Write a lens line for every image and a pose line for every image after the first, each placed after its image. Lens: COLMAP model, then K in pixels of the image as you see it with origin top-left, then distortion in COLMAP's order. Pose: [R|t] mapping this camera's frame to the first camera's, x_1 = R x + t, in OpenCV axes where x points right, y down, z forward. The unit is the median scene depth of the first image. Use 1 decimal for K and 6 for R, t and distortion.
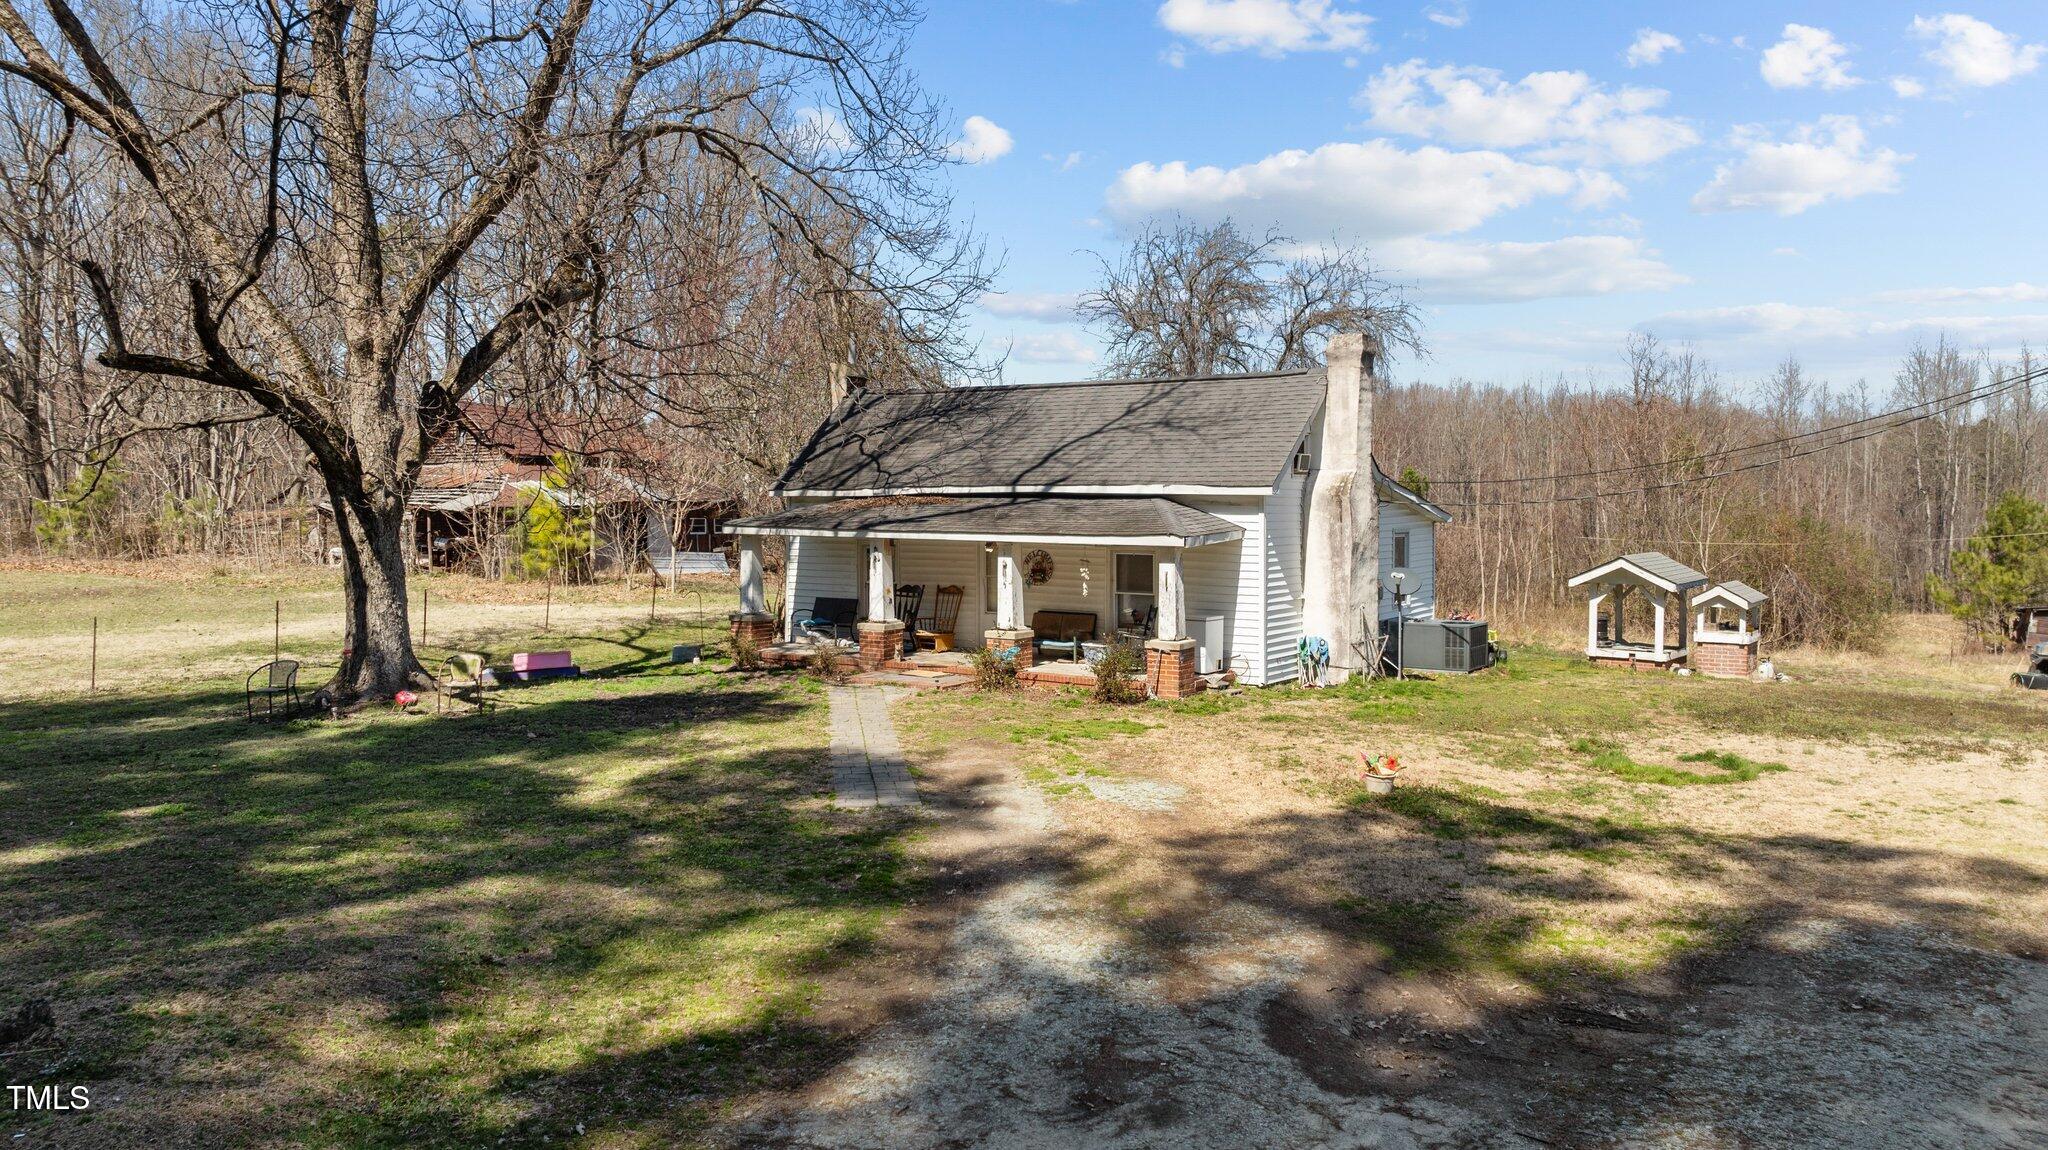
lens RADIAL K [[1413.5, 0, 1013.6], [0, 1413.5, 534.7], [0, 0, 1]] dist [-0.000644, -0.006507]
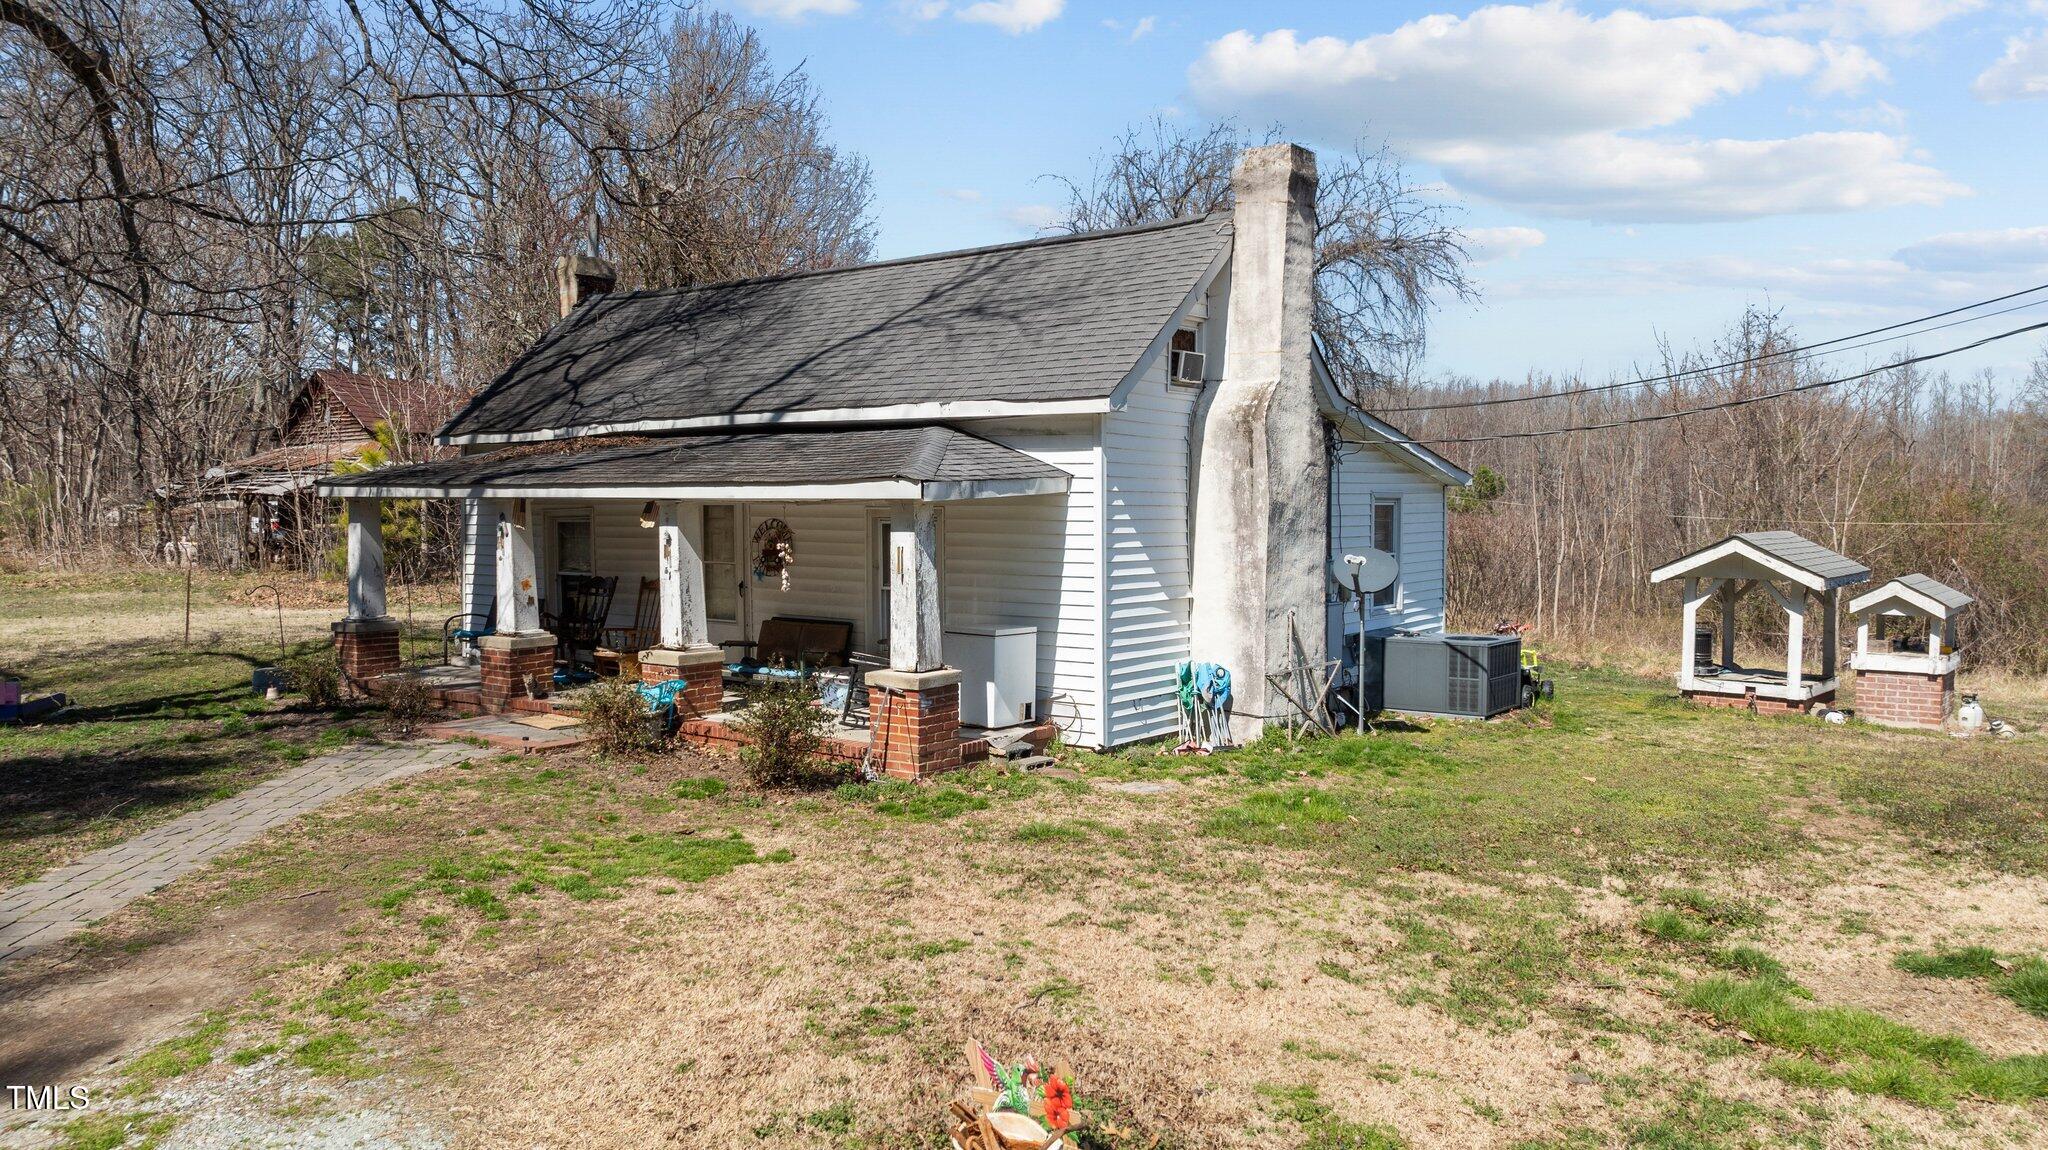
lens RADIAL K [[1413.3, 0, 1021.5], [0, 1413.3, 572.0], [0, 0, 1]] dist [-0.010069, 0.014049]
pose [[0.998799, 0.001254, -0.048975, 0.157874], [-0.000257, 0.999792, 0.020376, 0.021573], [0.048991, -0.020339, 0.998592, 0.393656]]
